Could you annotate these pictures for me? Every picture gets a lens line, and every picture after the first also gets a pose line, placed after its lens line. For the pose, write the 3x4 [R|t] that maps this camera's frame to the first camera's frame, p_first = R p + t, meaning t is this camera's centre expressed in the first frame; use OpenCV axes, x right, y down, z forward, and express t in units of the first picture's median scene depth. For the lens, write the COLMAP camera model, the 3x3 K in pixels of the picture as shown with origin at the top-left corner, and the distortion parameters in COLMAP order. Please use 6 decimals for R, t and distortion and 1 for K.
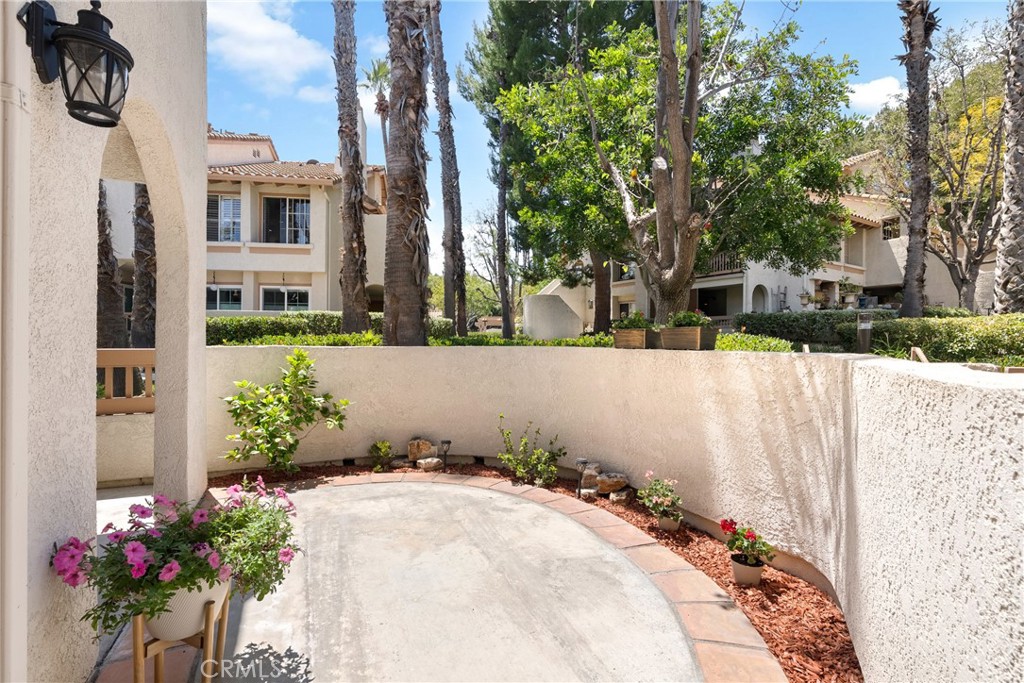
lens RADIAL K [[475.0, 0, 507.2], [0, 475.0, 339.1], [0, 0, 1]] dist [-0.003827, 0.000065]
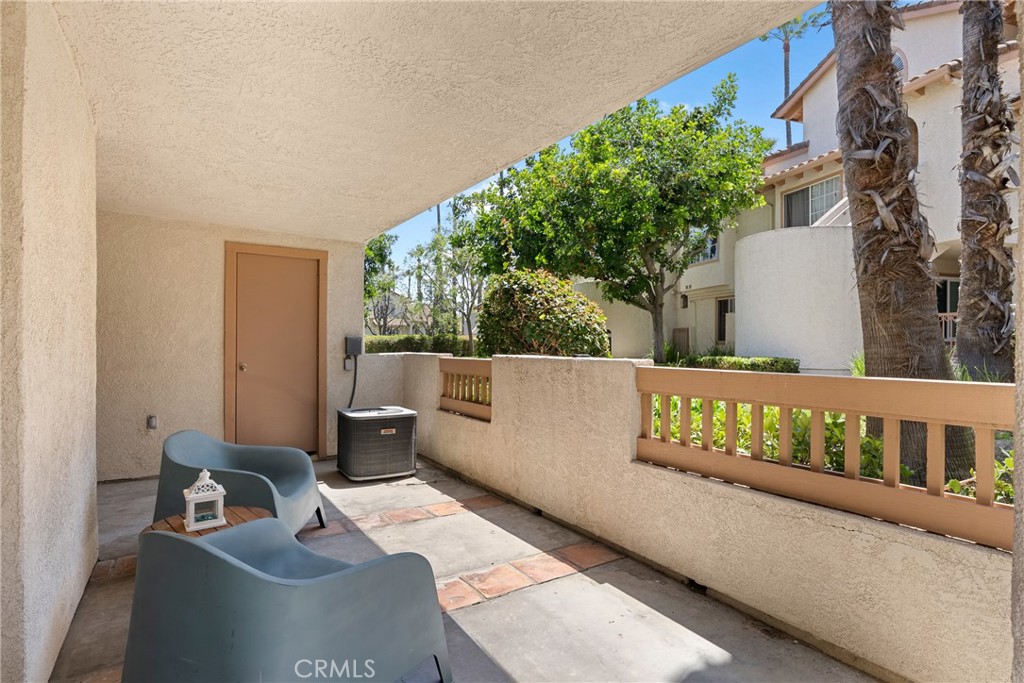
lens RADIAL K [[506.4, 0, 505.8], [0, 506.4, 343.7], [0, 0, 1]] dist [-0.001281, 0.001077]
pose [[0.166424, -0.002265, -0.986052, -0.171990], [-0.003618, 0.999989, -0.002907, -0.004039], [0.986048, 0.004051, 0.166414, 0.226008]]
